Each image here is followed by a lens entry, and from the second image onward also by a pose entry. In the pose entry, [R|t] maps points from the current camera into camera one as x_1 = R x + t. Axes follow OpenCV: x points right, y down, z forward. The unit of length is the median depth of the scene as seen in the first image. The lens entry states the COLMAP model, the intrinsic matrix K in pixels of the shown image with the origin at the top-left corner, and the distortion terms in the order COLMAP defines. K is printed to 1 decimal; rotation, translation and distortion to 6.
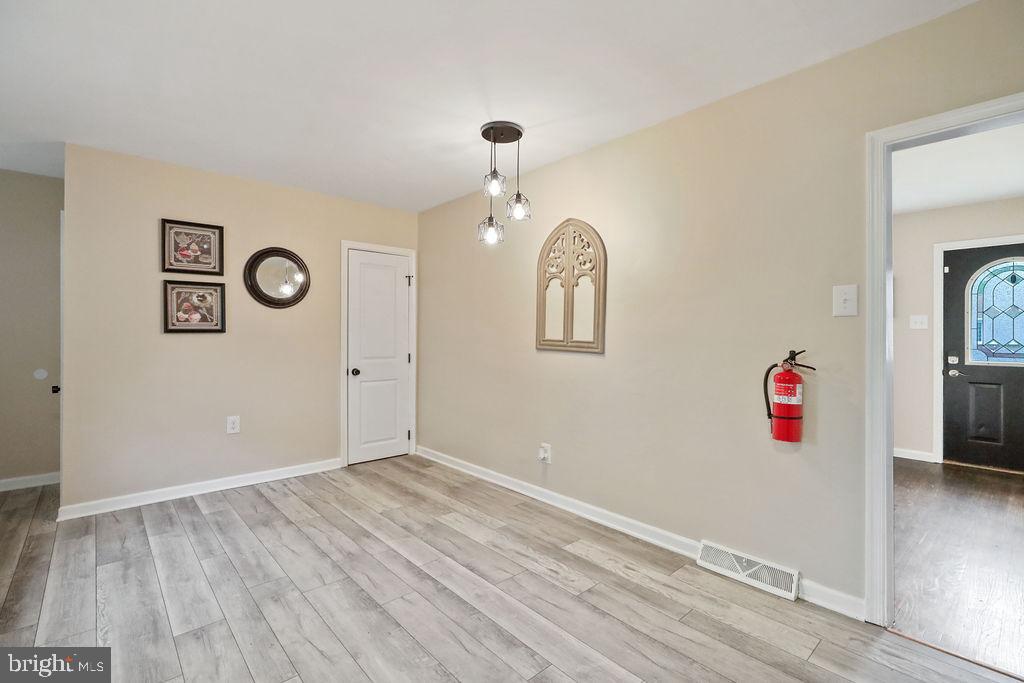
lens RADIAL K [[463.7, 0, 508.6], [0, 463.7, 334.3], [0, 0, 1]] dist [0.002163, -0.000451]
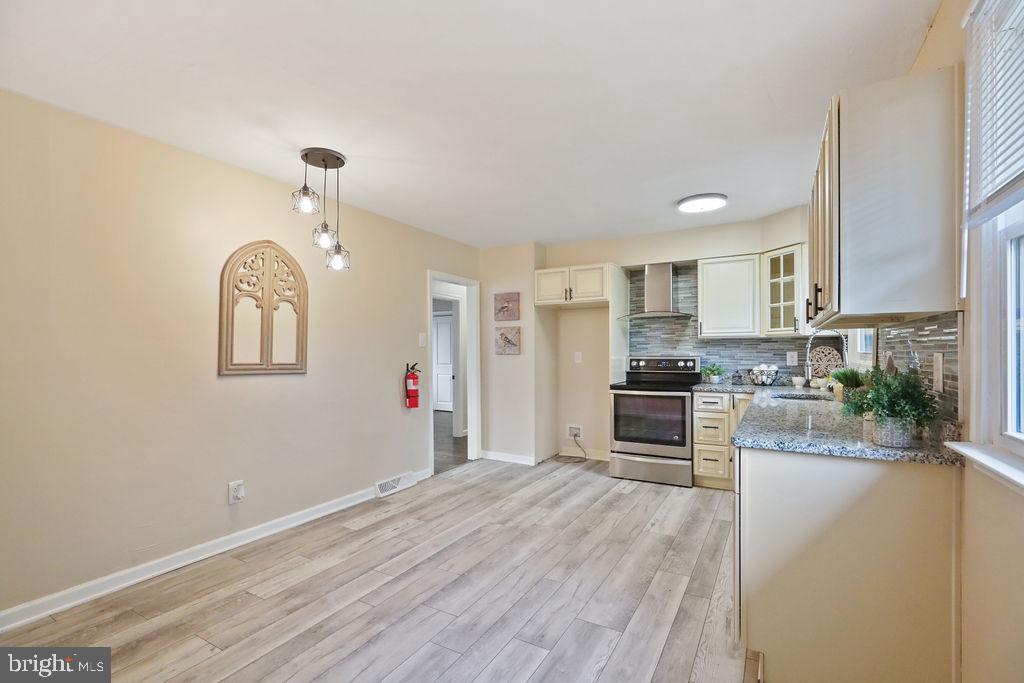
lens RADIAL K [[463.7, 0, 512.5], [0, 463.7, 353.8], [0, 0, 1]] dist [0.002163, -0.000451]
pose [[-0.311939, -0.007428, 0.950073, -1.219438], [0.000954, 0.999966, 0.008131, -0.018941], [-0.950102, 0.003442, -0.311921, 1.017931]]
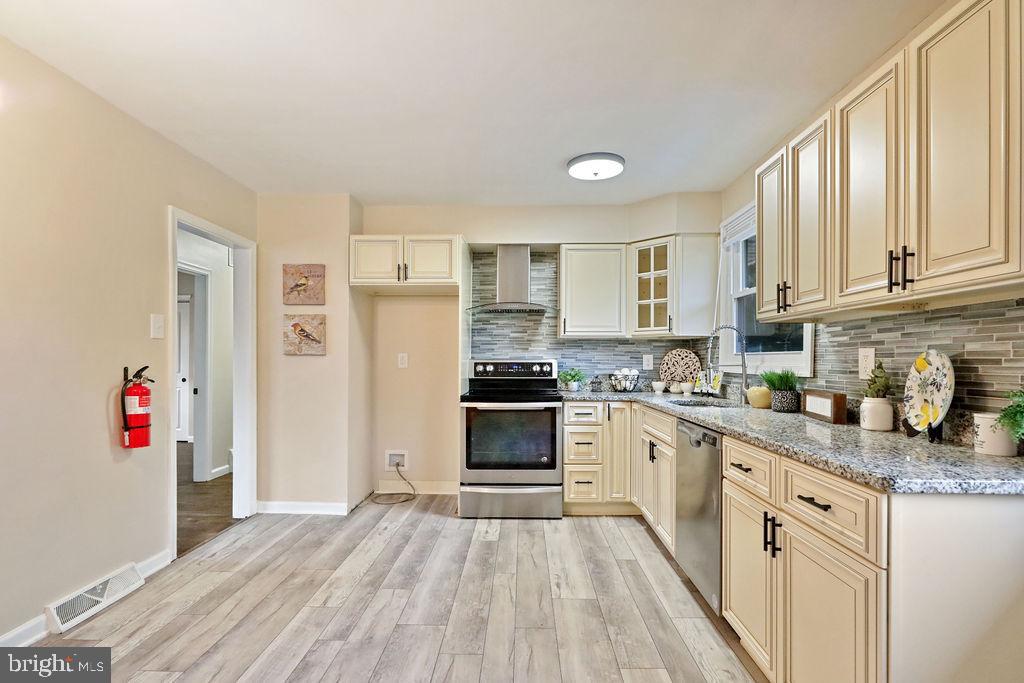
lens RADIAL K [[486.7, 0, 512.6], [0, 486.7, 358.4], [0, 0, 1]] dist [0.000334, -0.002042]
pose [[-0.731023, -0.003948, 0.682341, -0.721730], [-0.007895, 0.999965, -0.002672, 0.008280], [-0.682307, -0.007340, -0.731029, 1.038066]]
